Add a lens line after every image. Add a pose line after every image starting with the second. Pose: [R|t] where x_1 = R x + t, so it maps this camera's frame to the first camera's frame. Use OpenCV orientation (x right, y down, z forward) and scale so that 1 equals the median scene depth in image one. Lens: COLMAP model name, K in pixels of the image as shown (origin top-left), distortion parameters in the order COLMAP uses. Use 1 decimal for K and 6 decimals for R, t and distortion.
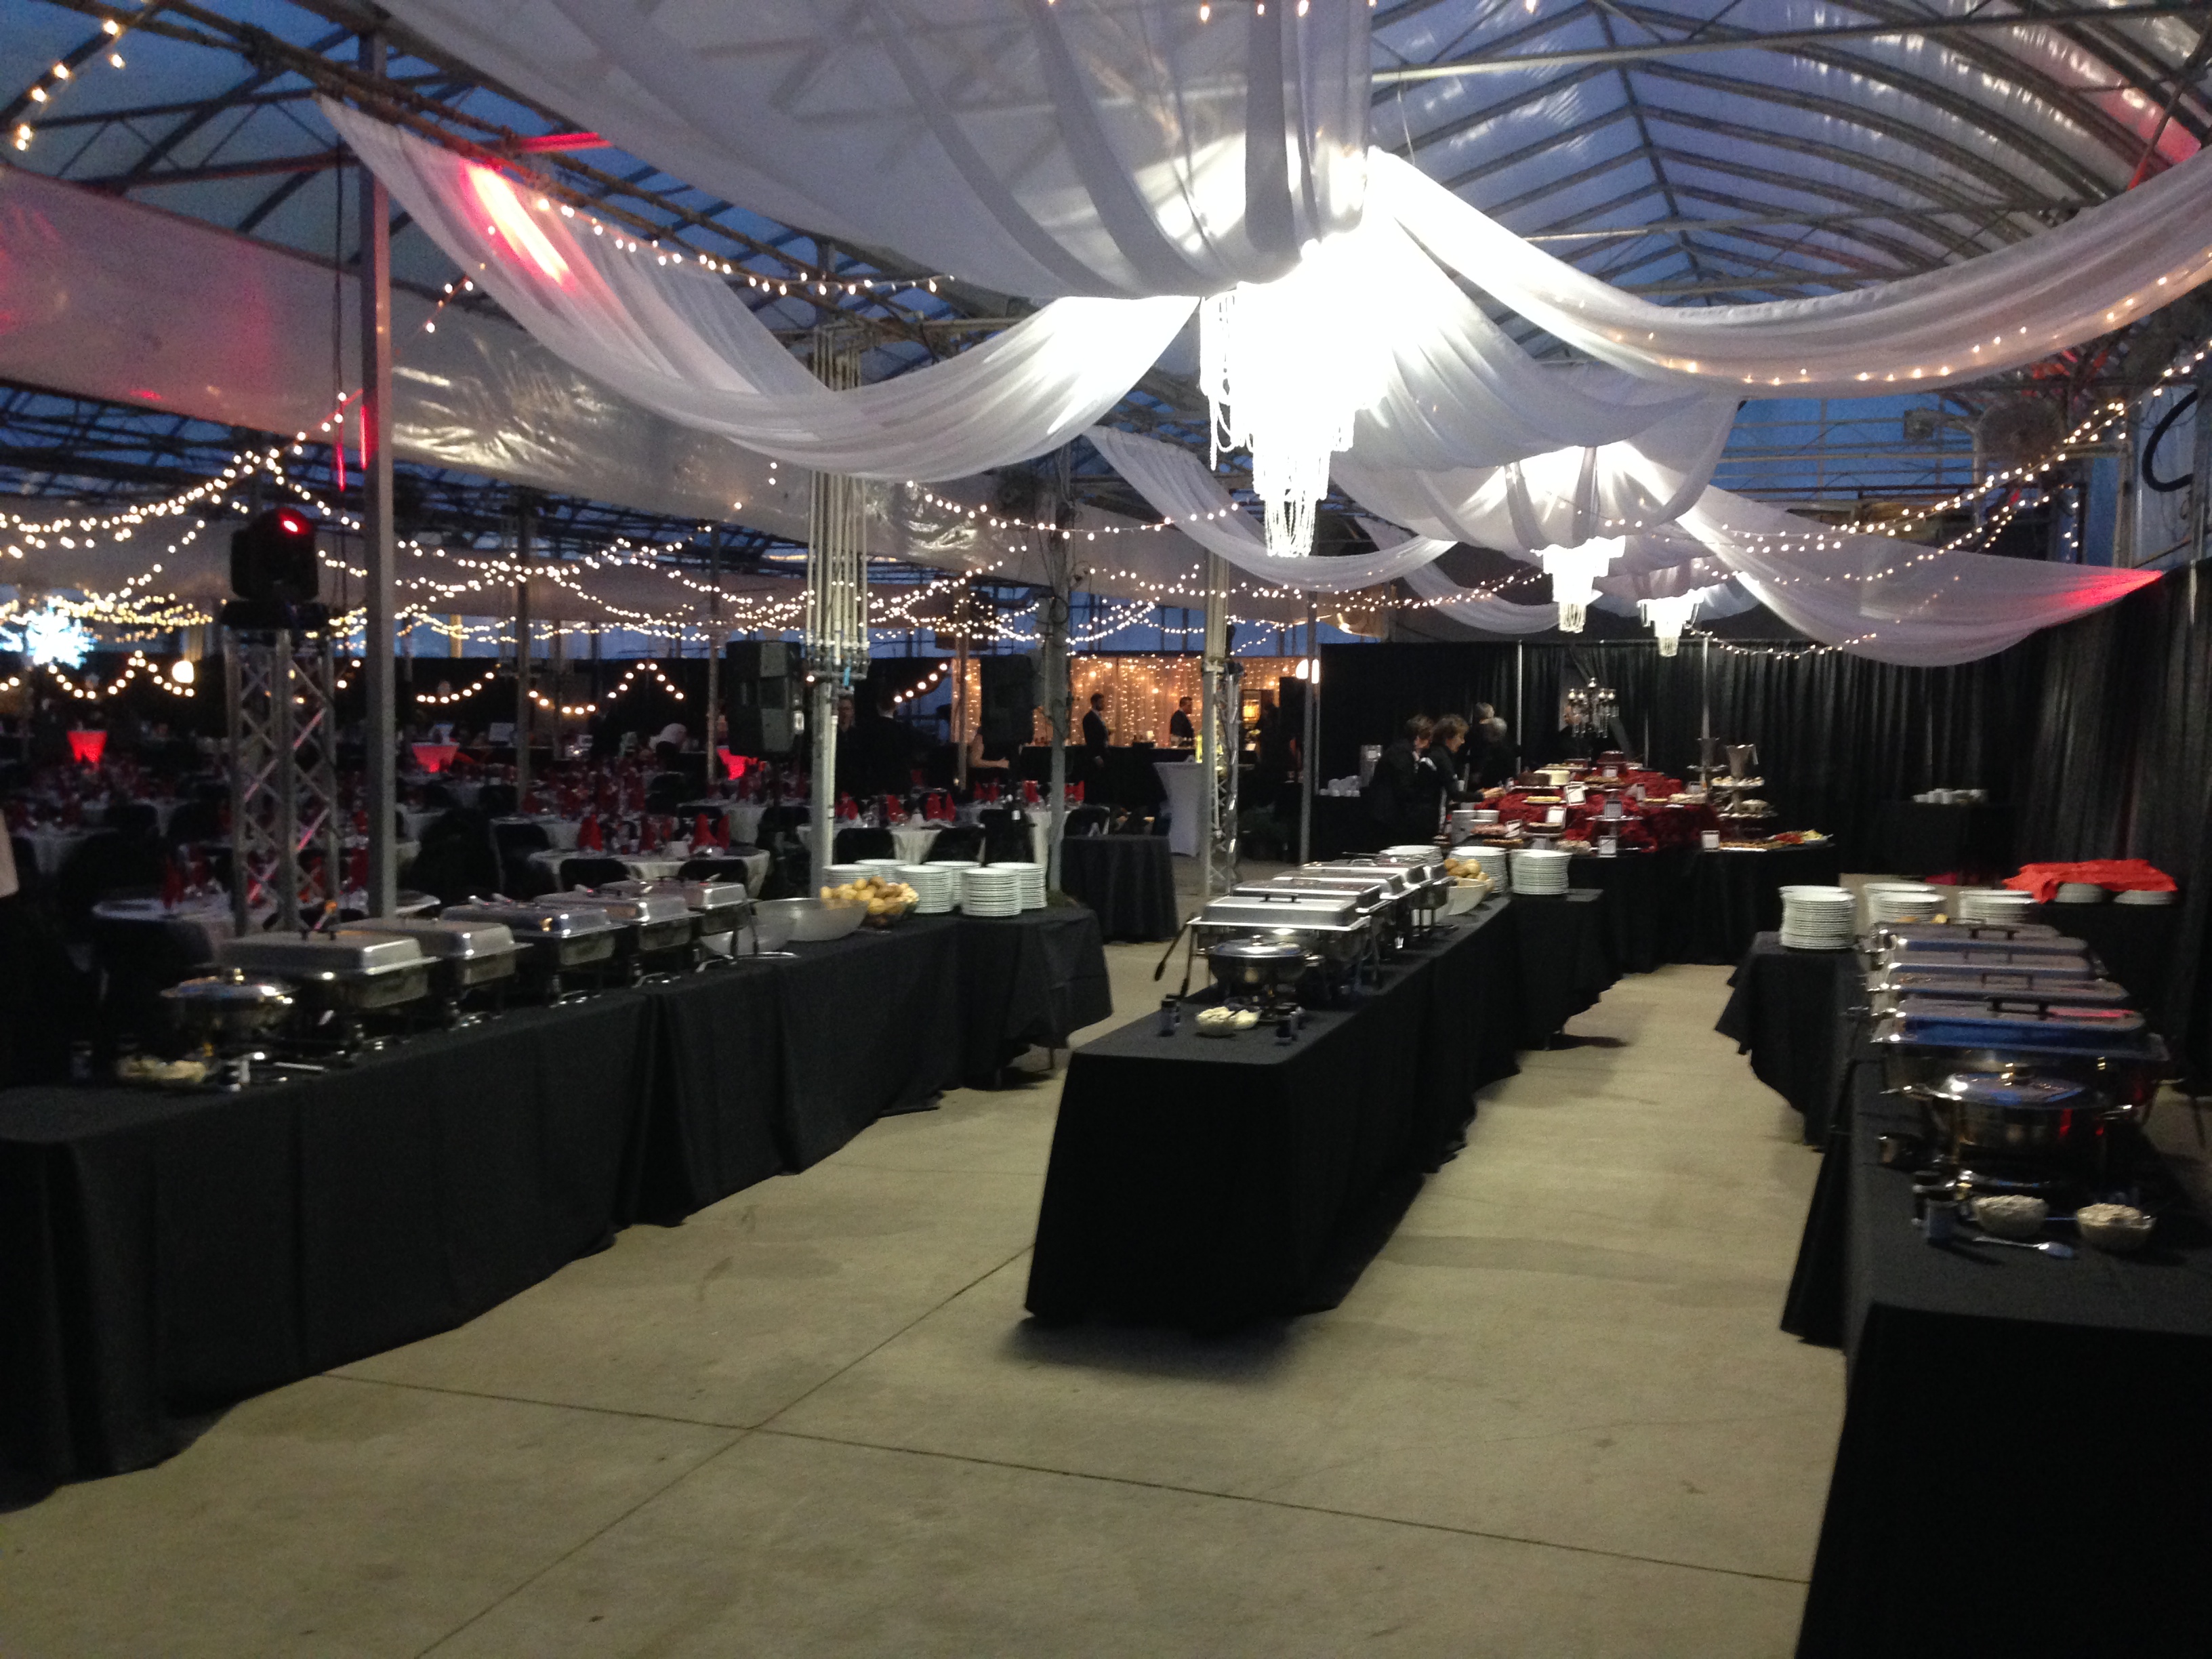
lens RADIAL K [[2100.0, 0, 1115.9], [0, 2100.0, 842.0], [0, 0, 1]] dist [0.069566, 0.000000]
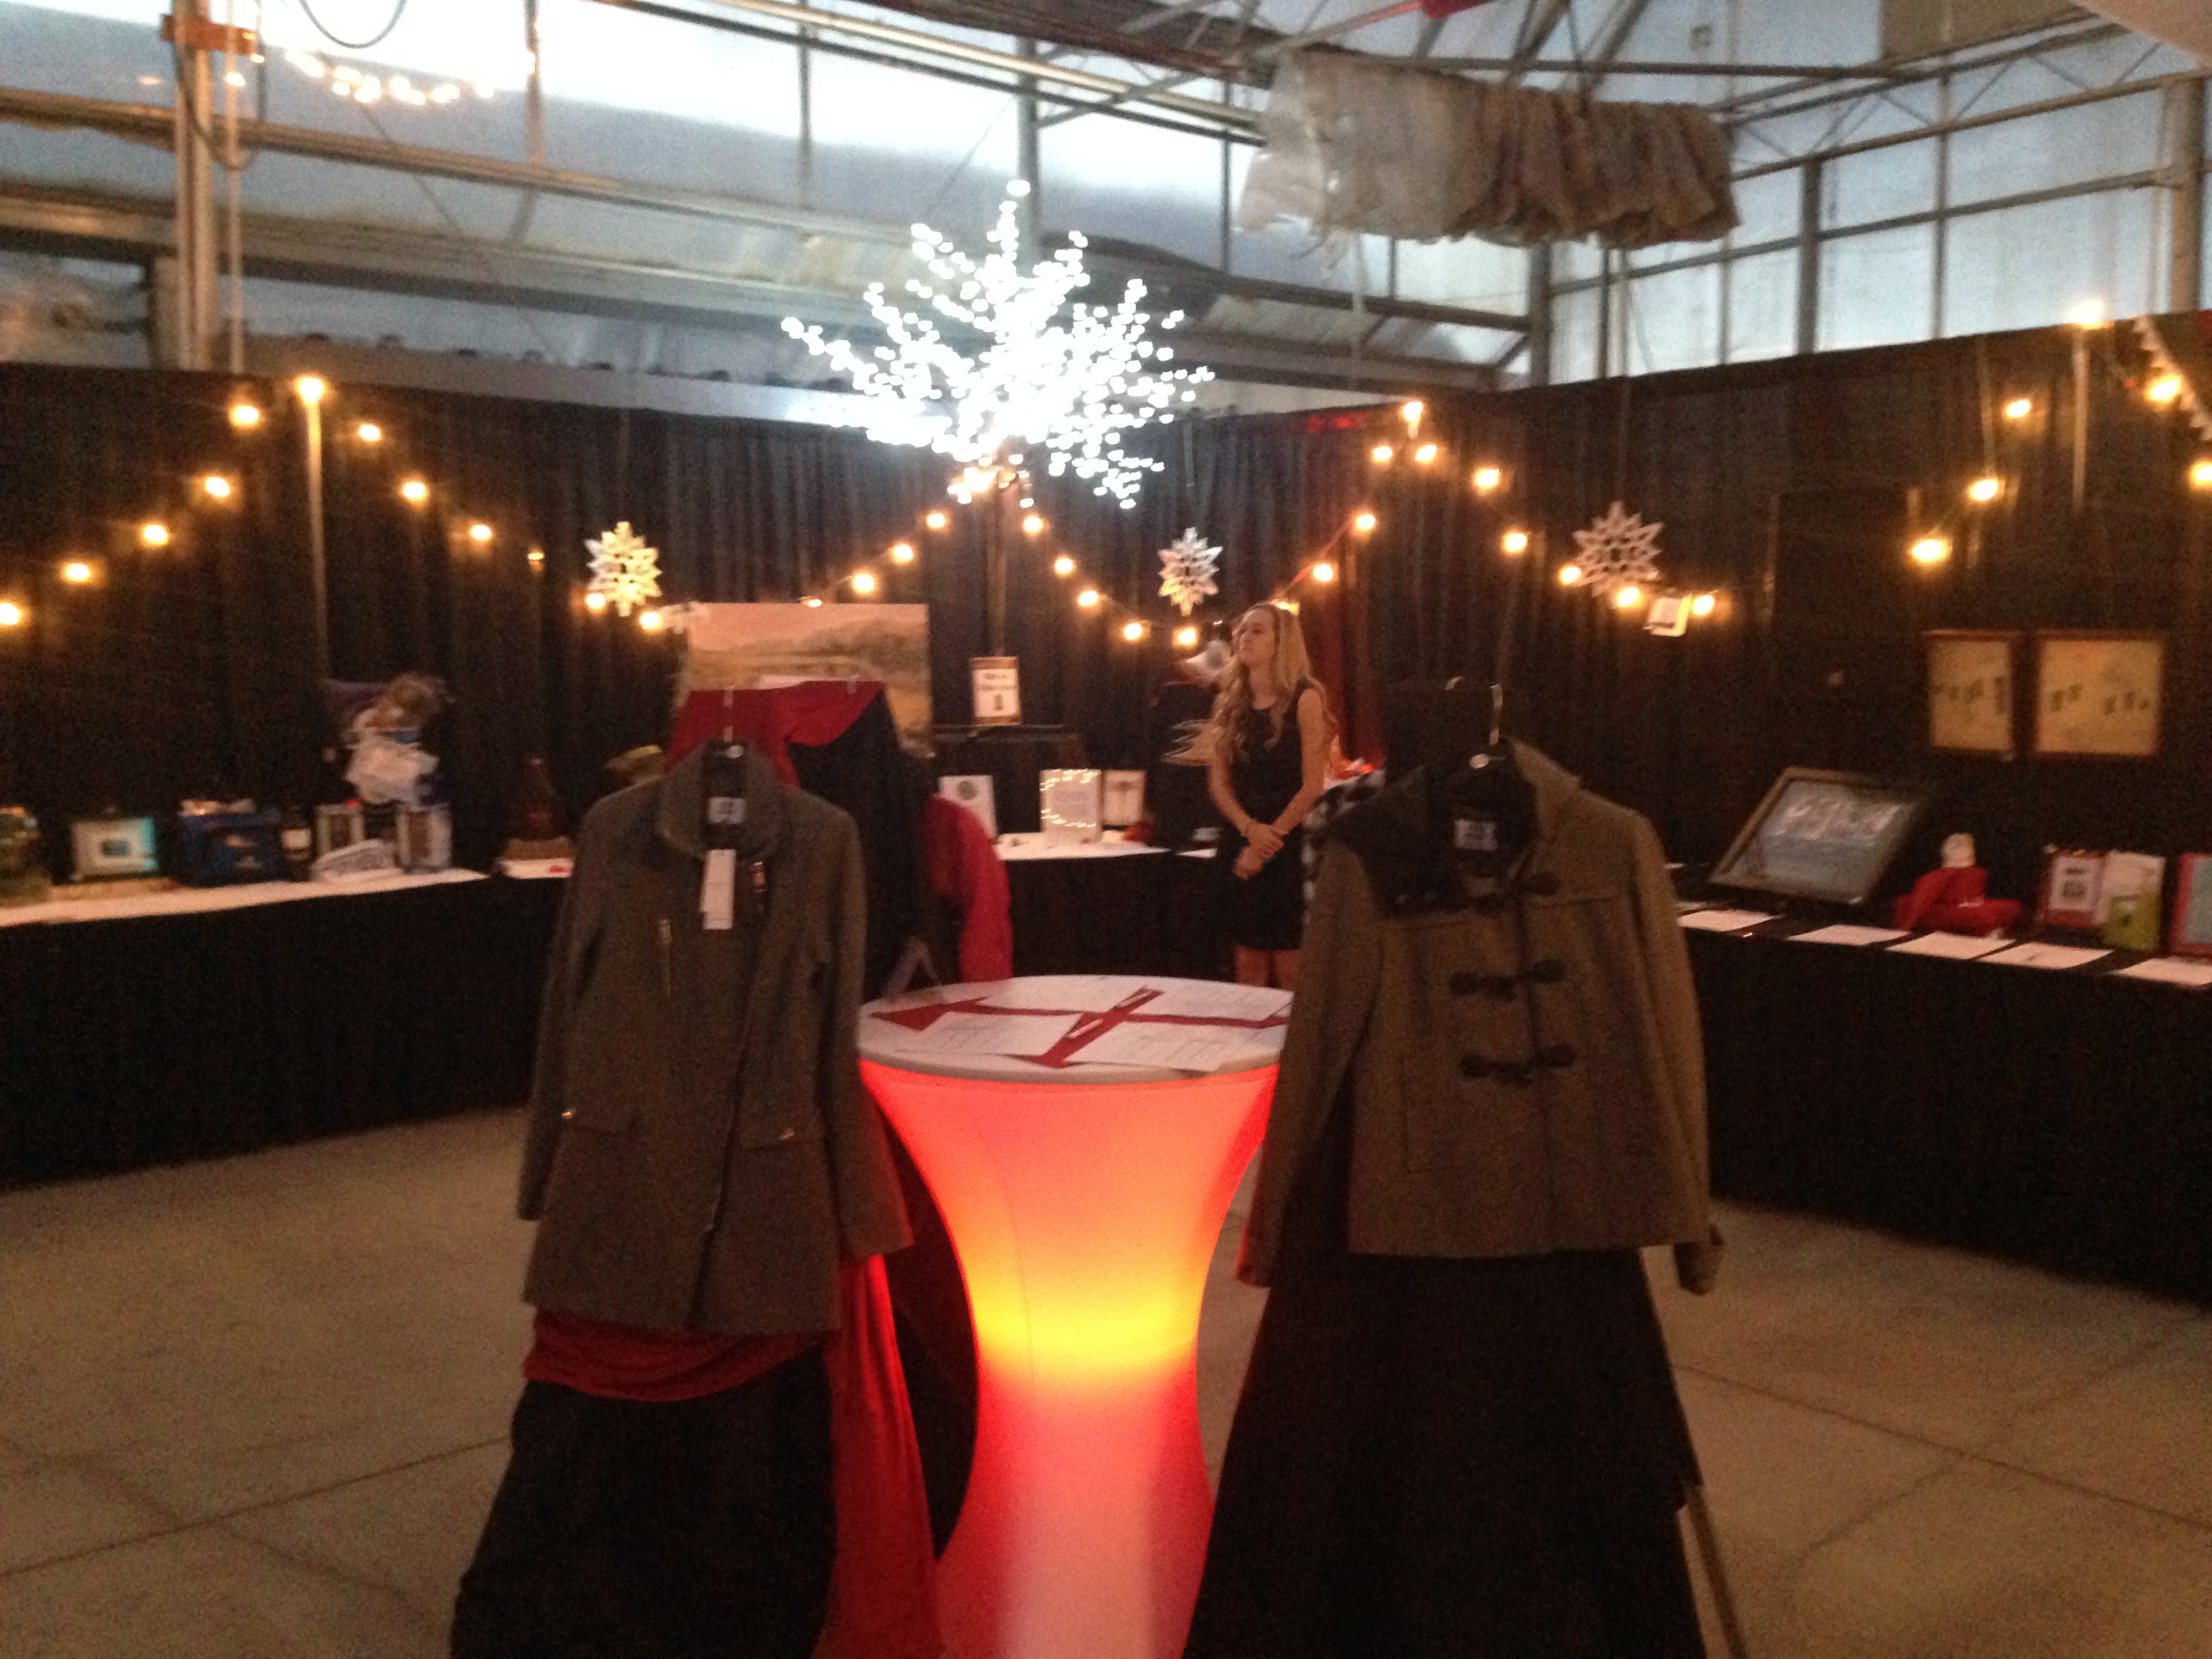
lens RADIAL K [[2100.0, 0, 1094.4], [0, 2100.0, 826.5], [0, 0, 1]] dist [0.069566, 0.000000]
pose [[0.880713, 0.022850, -0.473098, -1.906849], [-0.013858, 0.999651, 0.022483, -0.268807], [0.473447, -0.013245, 0.880723, 3.980268]]
